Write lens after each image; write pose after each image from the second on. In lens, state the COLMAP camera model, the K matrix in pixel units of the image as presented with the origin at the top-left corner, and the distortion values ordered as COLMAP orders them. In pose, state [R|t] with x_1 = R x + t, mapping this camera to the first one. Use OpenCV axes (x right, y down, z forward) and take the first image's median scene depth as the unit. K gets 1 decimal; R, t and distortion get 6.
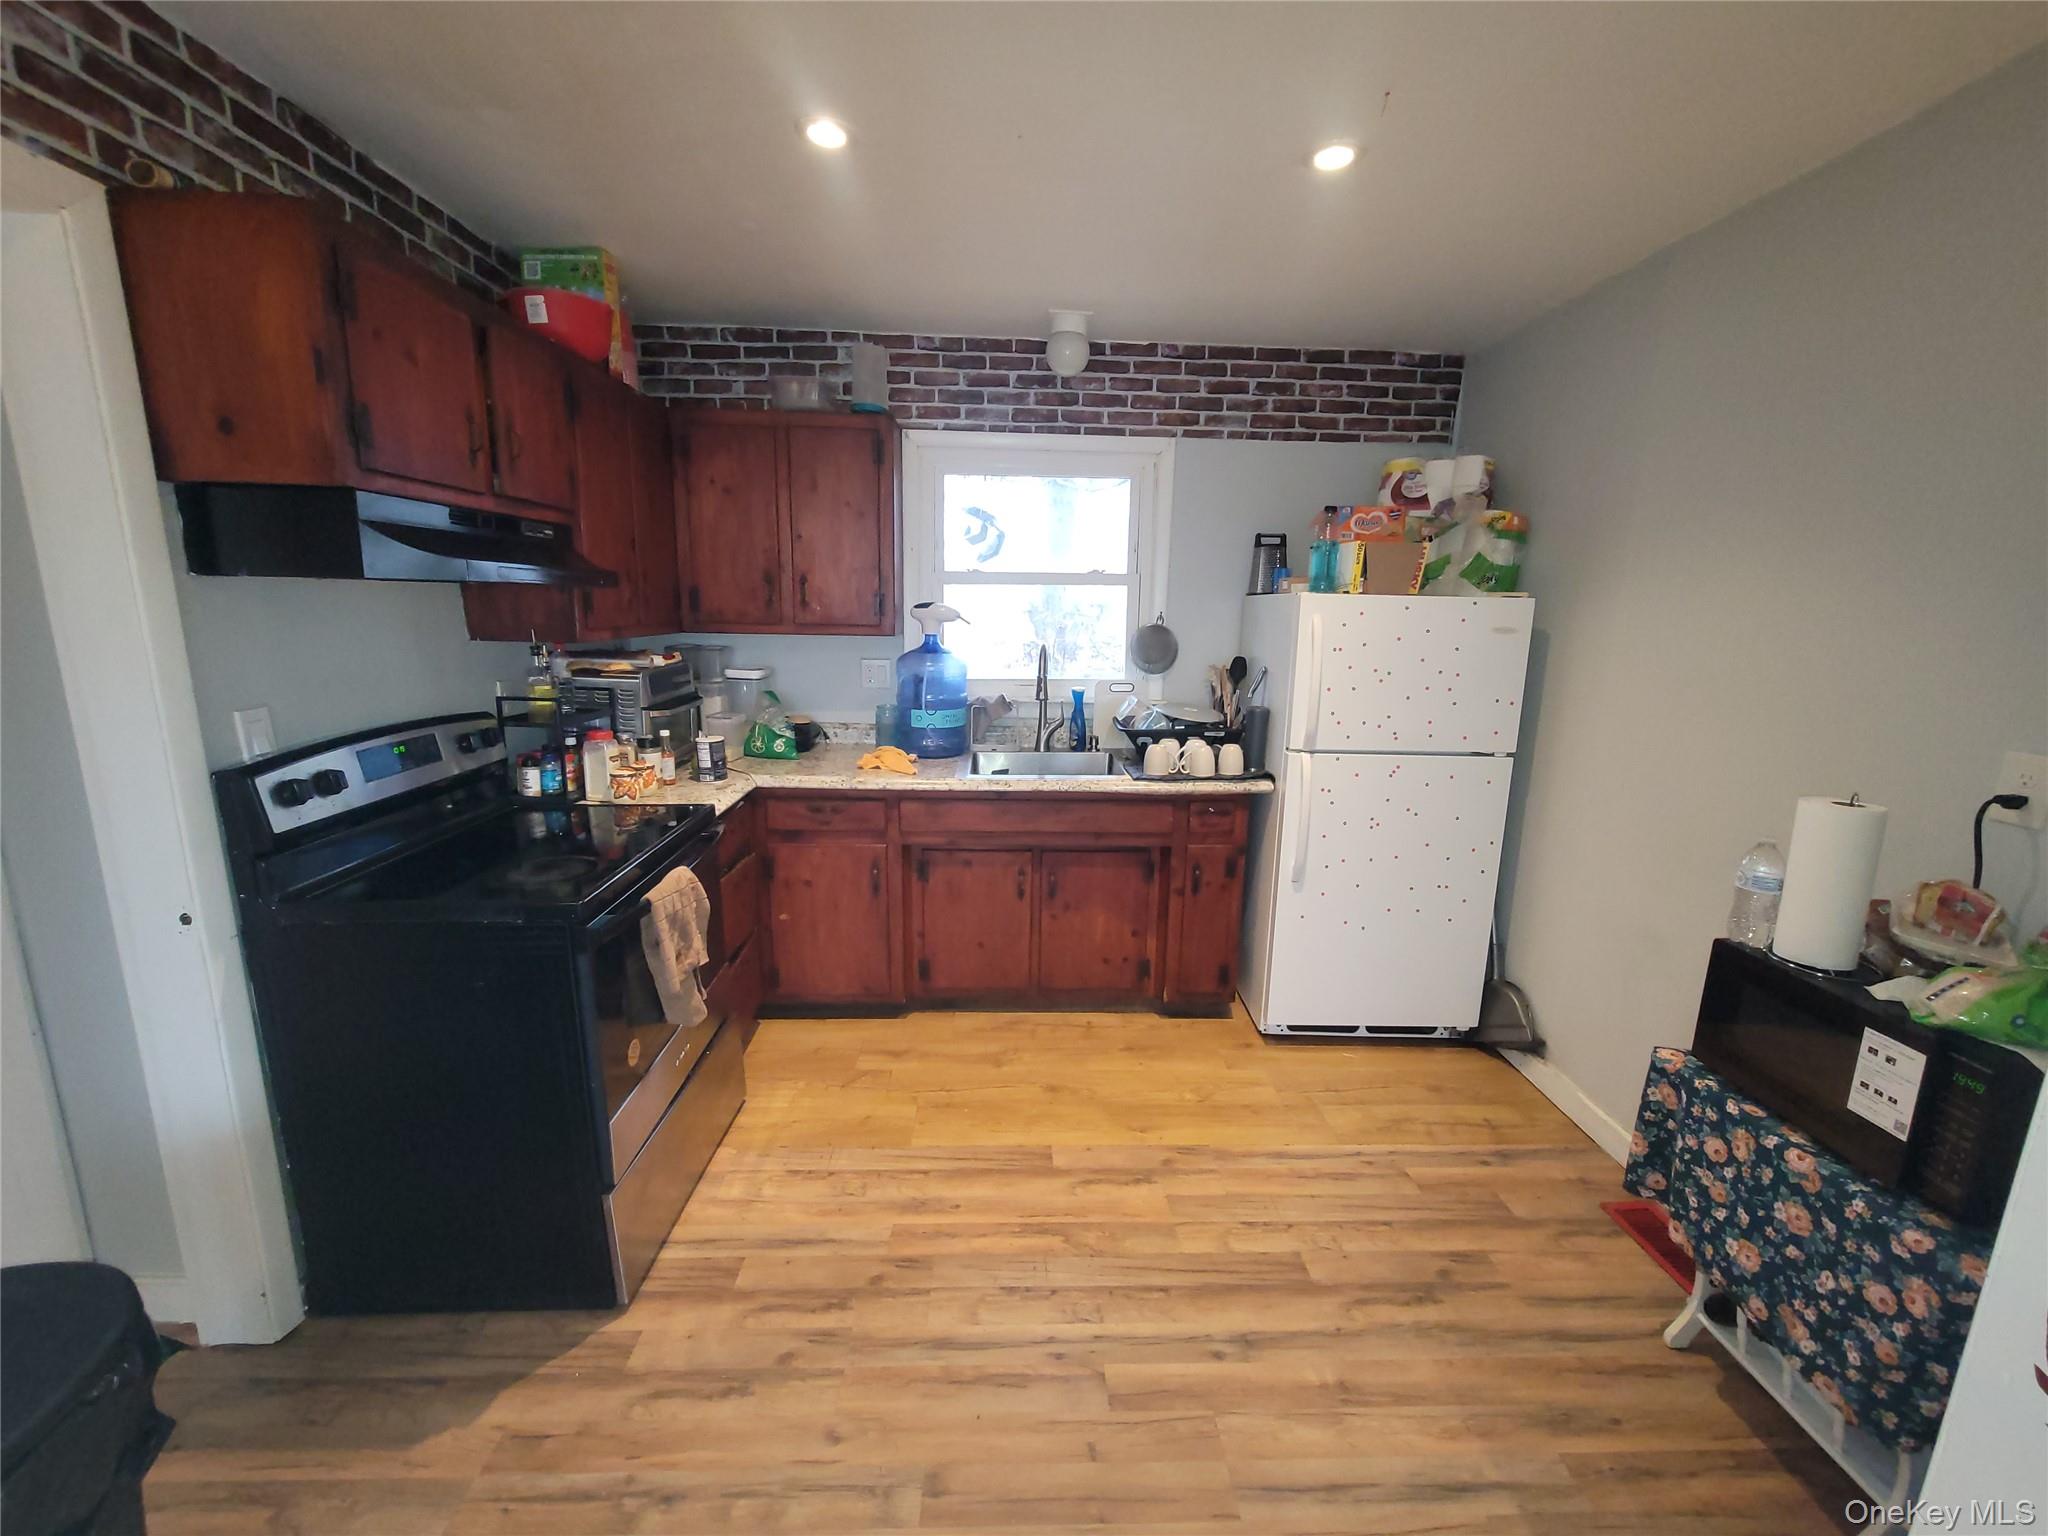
lens RADIAL K [[830.7, 0, 1025.3], [0, 830.7, 767.7], [0, 0, 1]] dist [-0.004393, 0.000908]
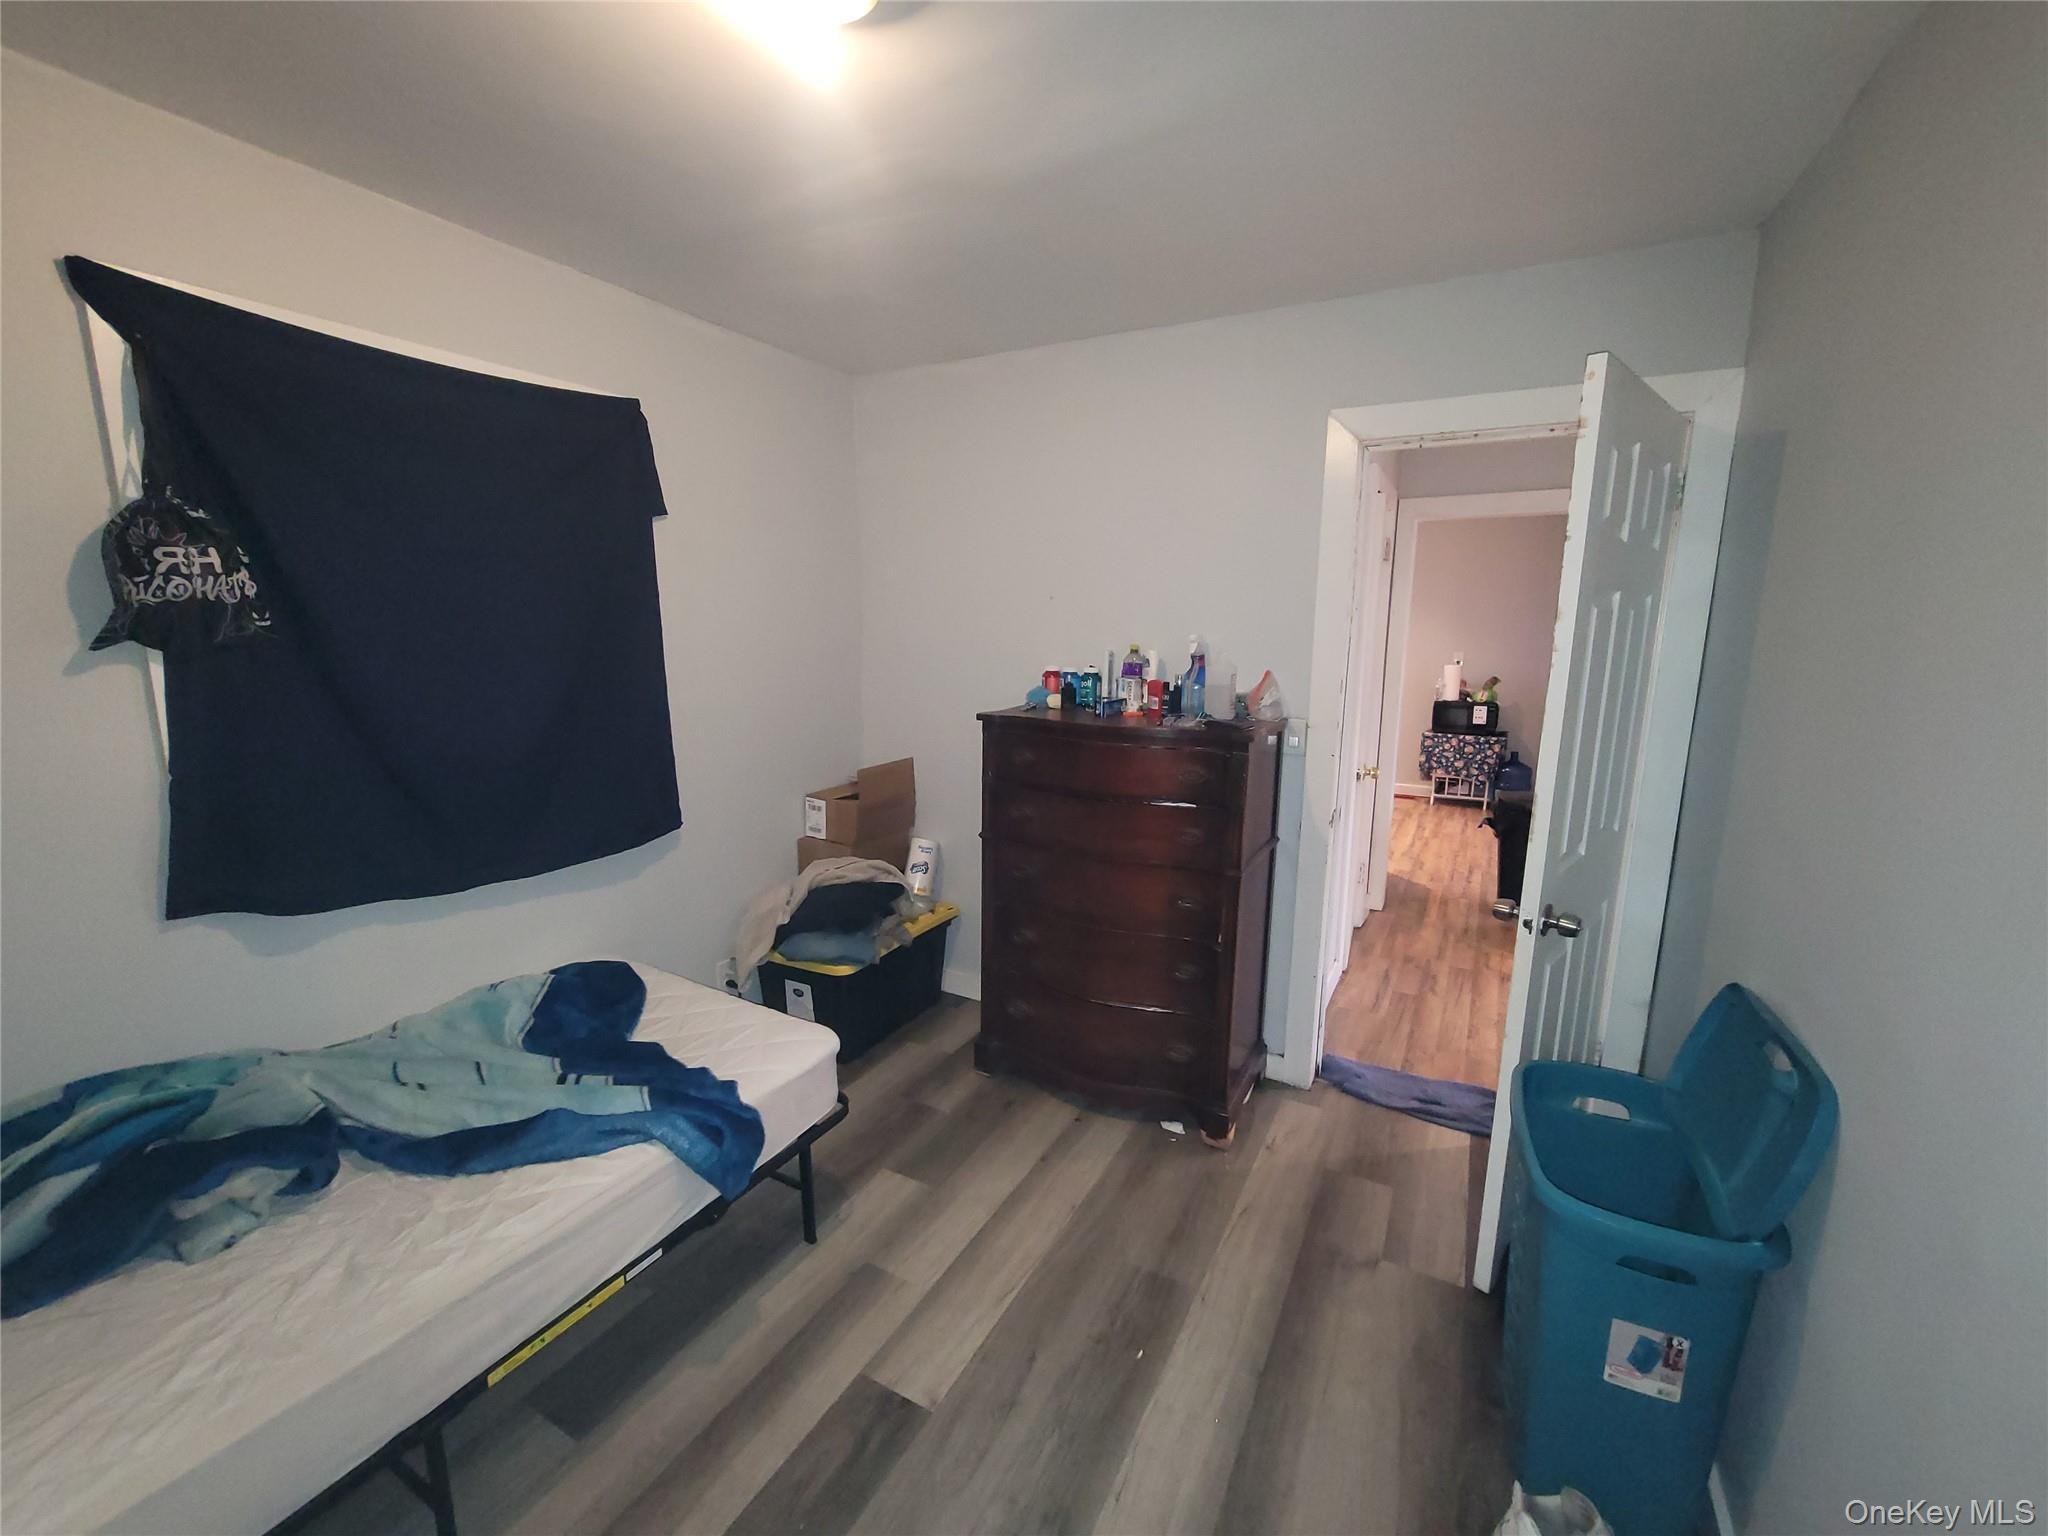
lens RADIAL K [[830.7, 0, 1022.7], [0, 830.7, 777.2], [0, 0, 1]] dist [-0.004393, 0.000908]
pose [[0.515239, -0.165275, 0.840960, -2.221816], [0.169229, 0.981530, 0.089218, -0.084807], [-0.840173, 0.096346, 0.533692, 0.303631]]
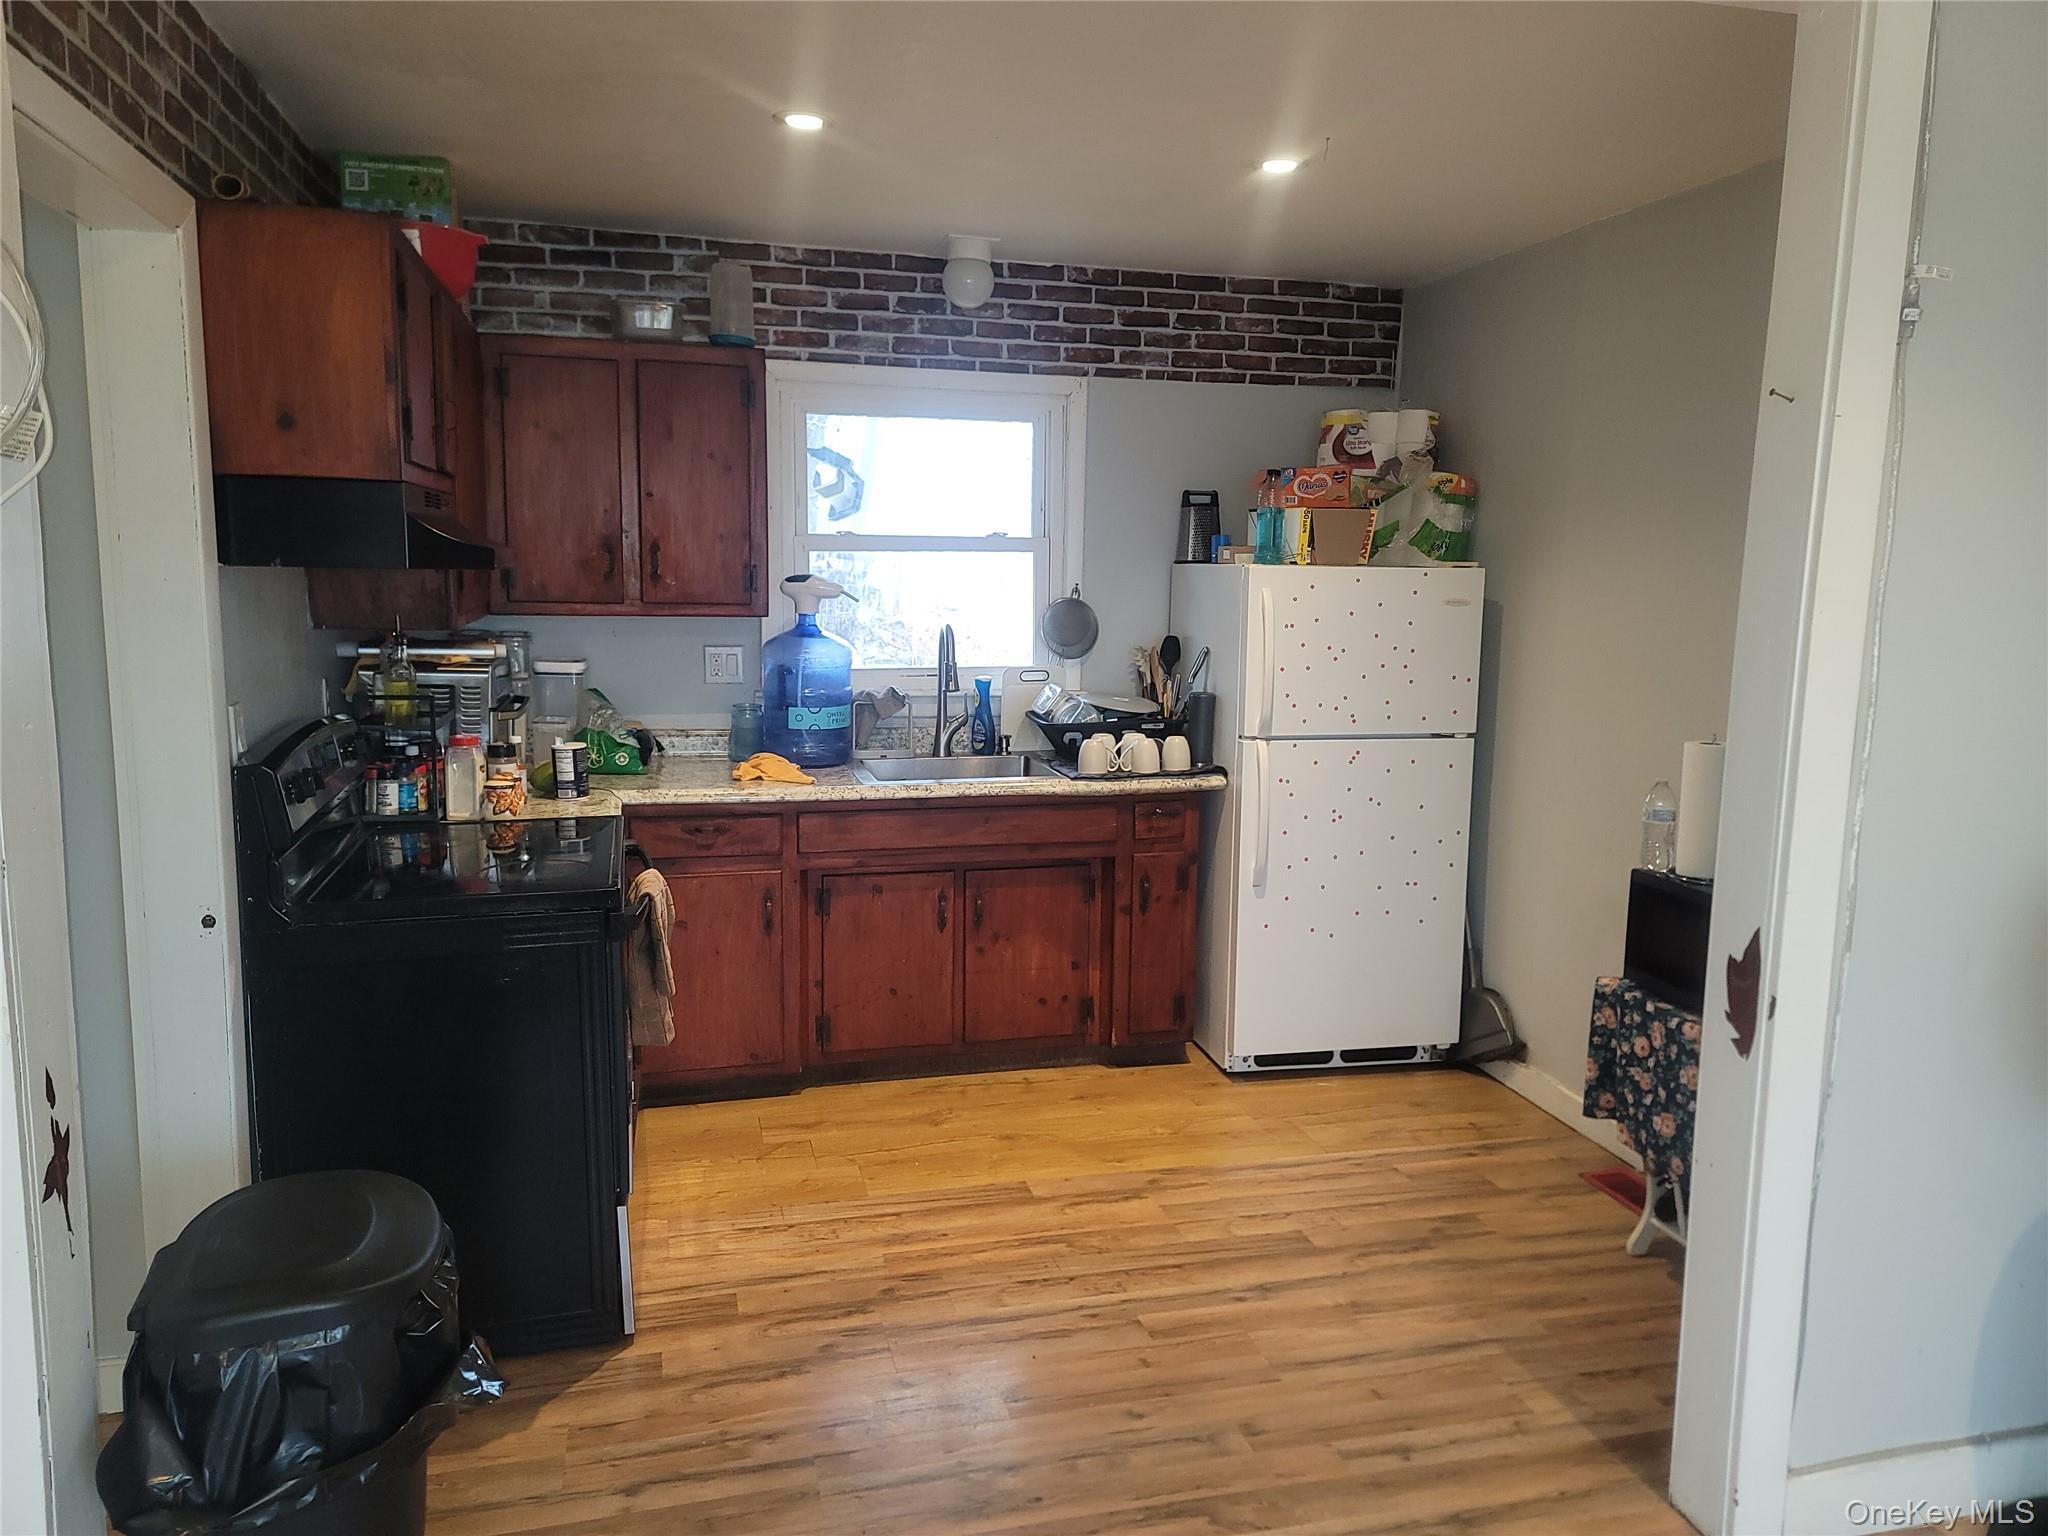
lens RADIAL K [[1472.2, 0, 1022.4], [0, 1472.2, 753.7], [0, 0, 1]] dist [0.078084, -0.029163]
pose [[0.976547, -0.032530, 0.212831, -0.246897], [0.044363, 0.997710, -0.051063, 0.064291], [-0.210682, 0.059308, 0.975754, -0.487647]]
